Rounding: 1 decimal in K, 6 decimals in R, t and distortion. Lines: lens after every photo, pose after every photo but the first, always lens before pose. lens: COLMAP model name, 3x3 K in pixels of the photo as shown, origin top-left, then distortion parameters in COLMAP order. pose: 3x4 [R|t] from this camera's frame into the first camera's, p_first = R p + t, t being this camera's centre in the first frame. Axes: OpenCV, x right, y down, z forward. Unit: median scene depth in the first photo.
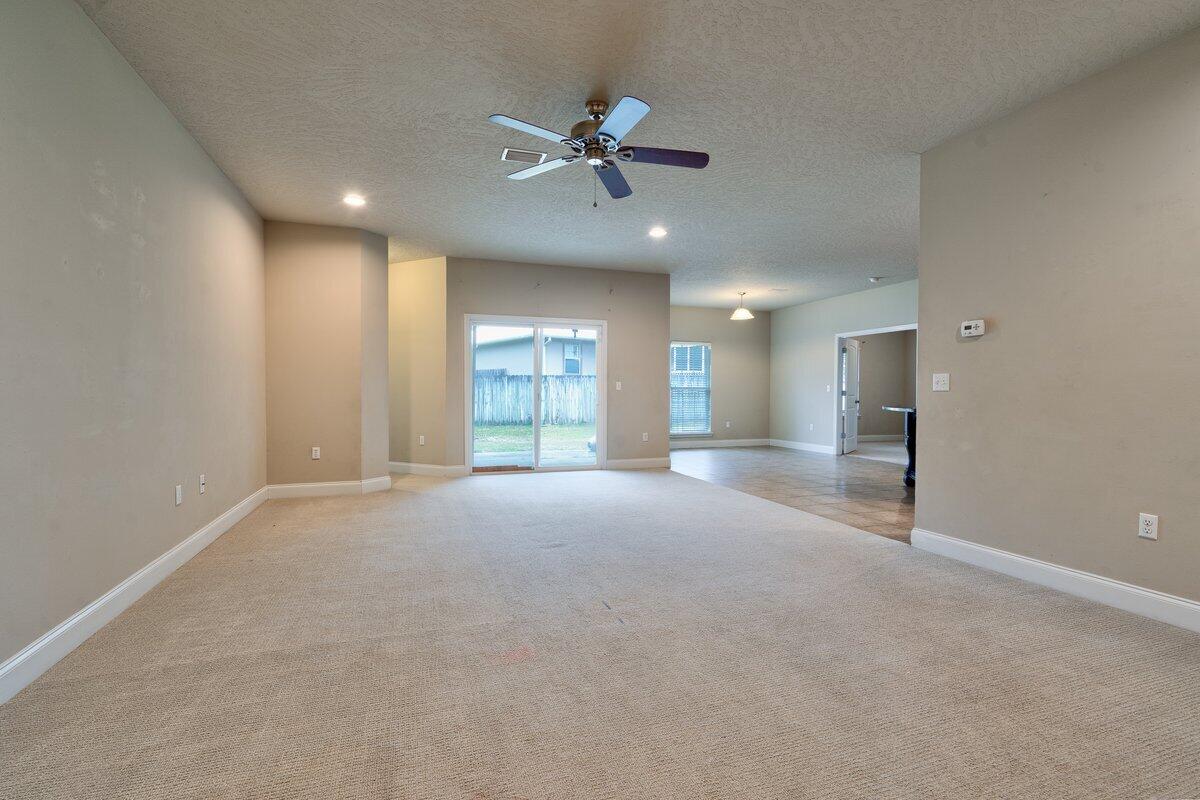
lens RADIAL K [[556.8, 0, 584.0], [0, 556.8, 383.4], [0, 0, 1]] dist [-0.003099, 0.000163]
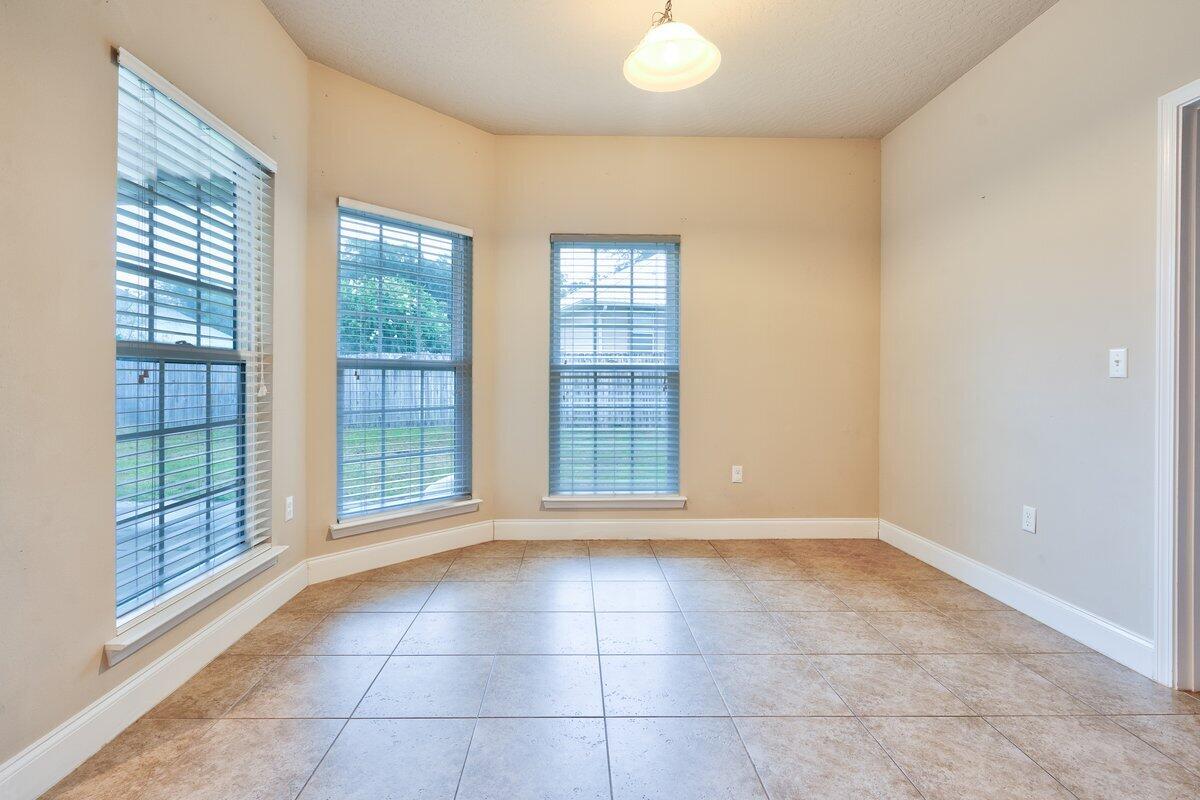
lens RADIAL K [[556.8, 0, 584.0], [0, 556.8, 383.4], [0, 0, 1]] dist [-0.003099, 0.000163]
pose [[0.956020, 0.005000, -0.293259, 0.280614], [0.000516, 0.999824, 0.018729, 0.011763], [0.293301, -0.018056, 0.955850, 0.670976]]
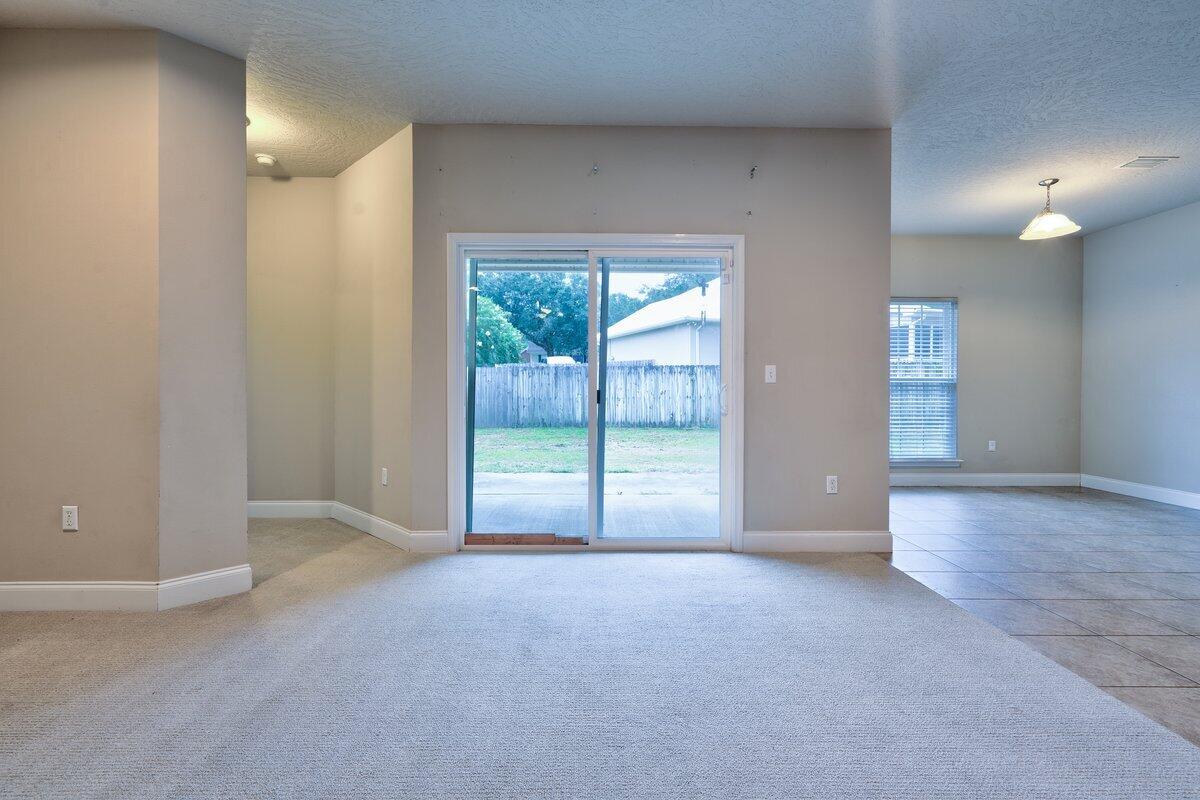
lens RADIAL K [[556.8, 0, 584.0], [0, 556.8, 383.4], [0, 0, 1]] dist [-0.003099, 0.000163]
pose [[0.954326, -0.000888, -0.298764, 0.038051], [0.004077, 0.999941, 0.010052, 0.004890], [0.298738, -0.010811, 0.954274, 0.367301]]
